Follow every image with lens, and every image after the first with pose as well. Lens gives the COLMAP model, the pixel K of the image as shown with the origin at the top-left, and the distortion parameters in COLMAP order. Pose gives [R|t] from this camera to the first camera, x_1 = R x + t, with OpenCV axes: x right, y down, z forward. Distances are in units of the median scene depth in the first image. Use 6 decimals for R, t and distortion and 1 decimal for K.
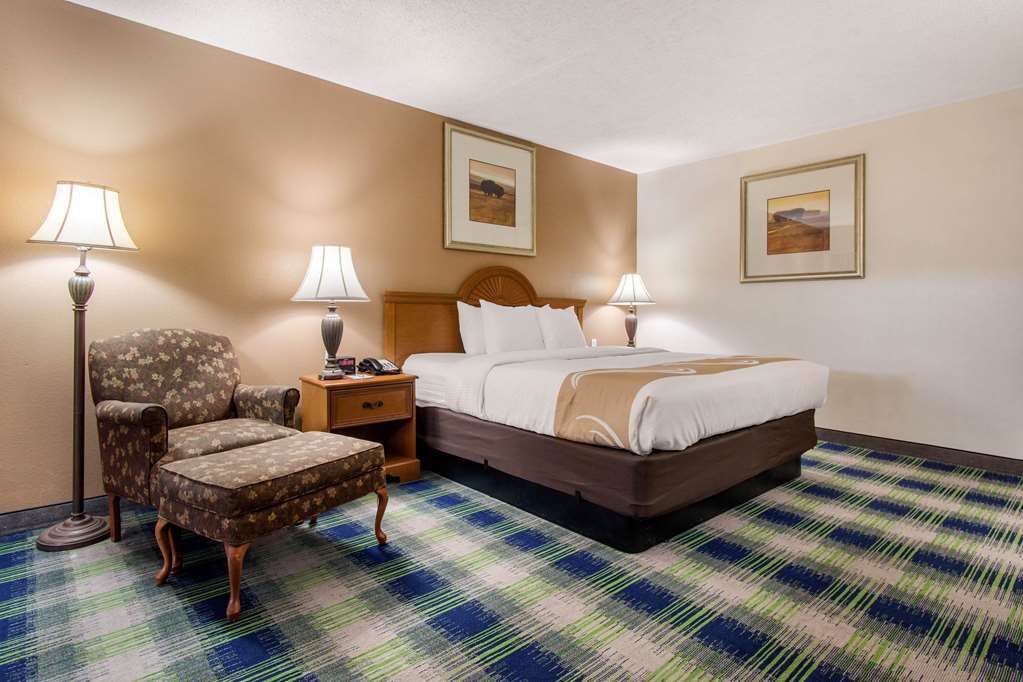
lens RADIAL K [[546.9, 0, 511.2], [0, 546.9, 307.8], [0, 0, 1]] dist [0.018668, -0.004091]
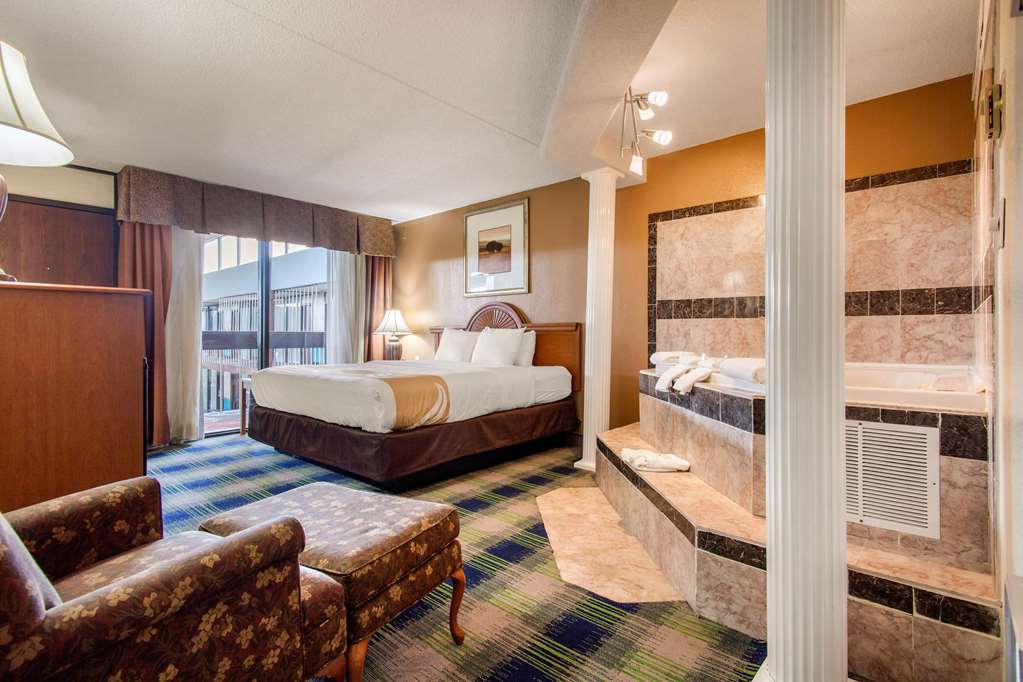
lens RADIAL K [[483.8, 0, 520.0], [0, 483.8, 339.5], [0, 0, 1]] dist [0.021086, 0.000292]
pose [[0.143003, 0.012131, -0.989648, 1.182512], [0.008435, 0.999874, 0.013476, -0.002851], [0.989686, -0.010275, 0.142882, 0.904019]]
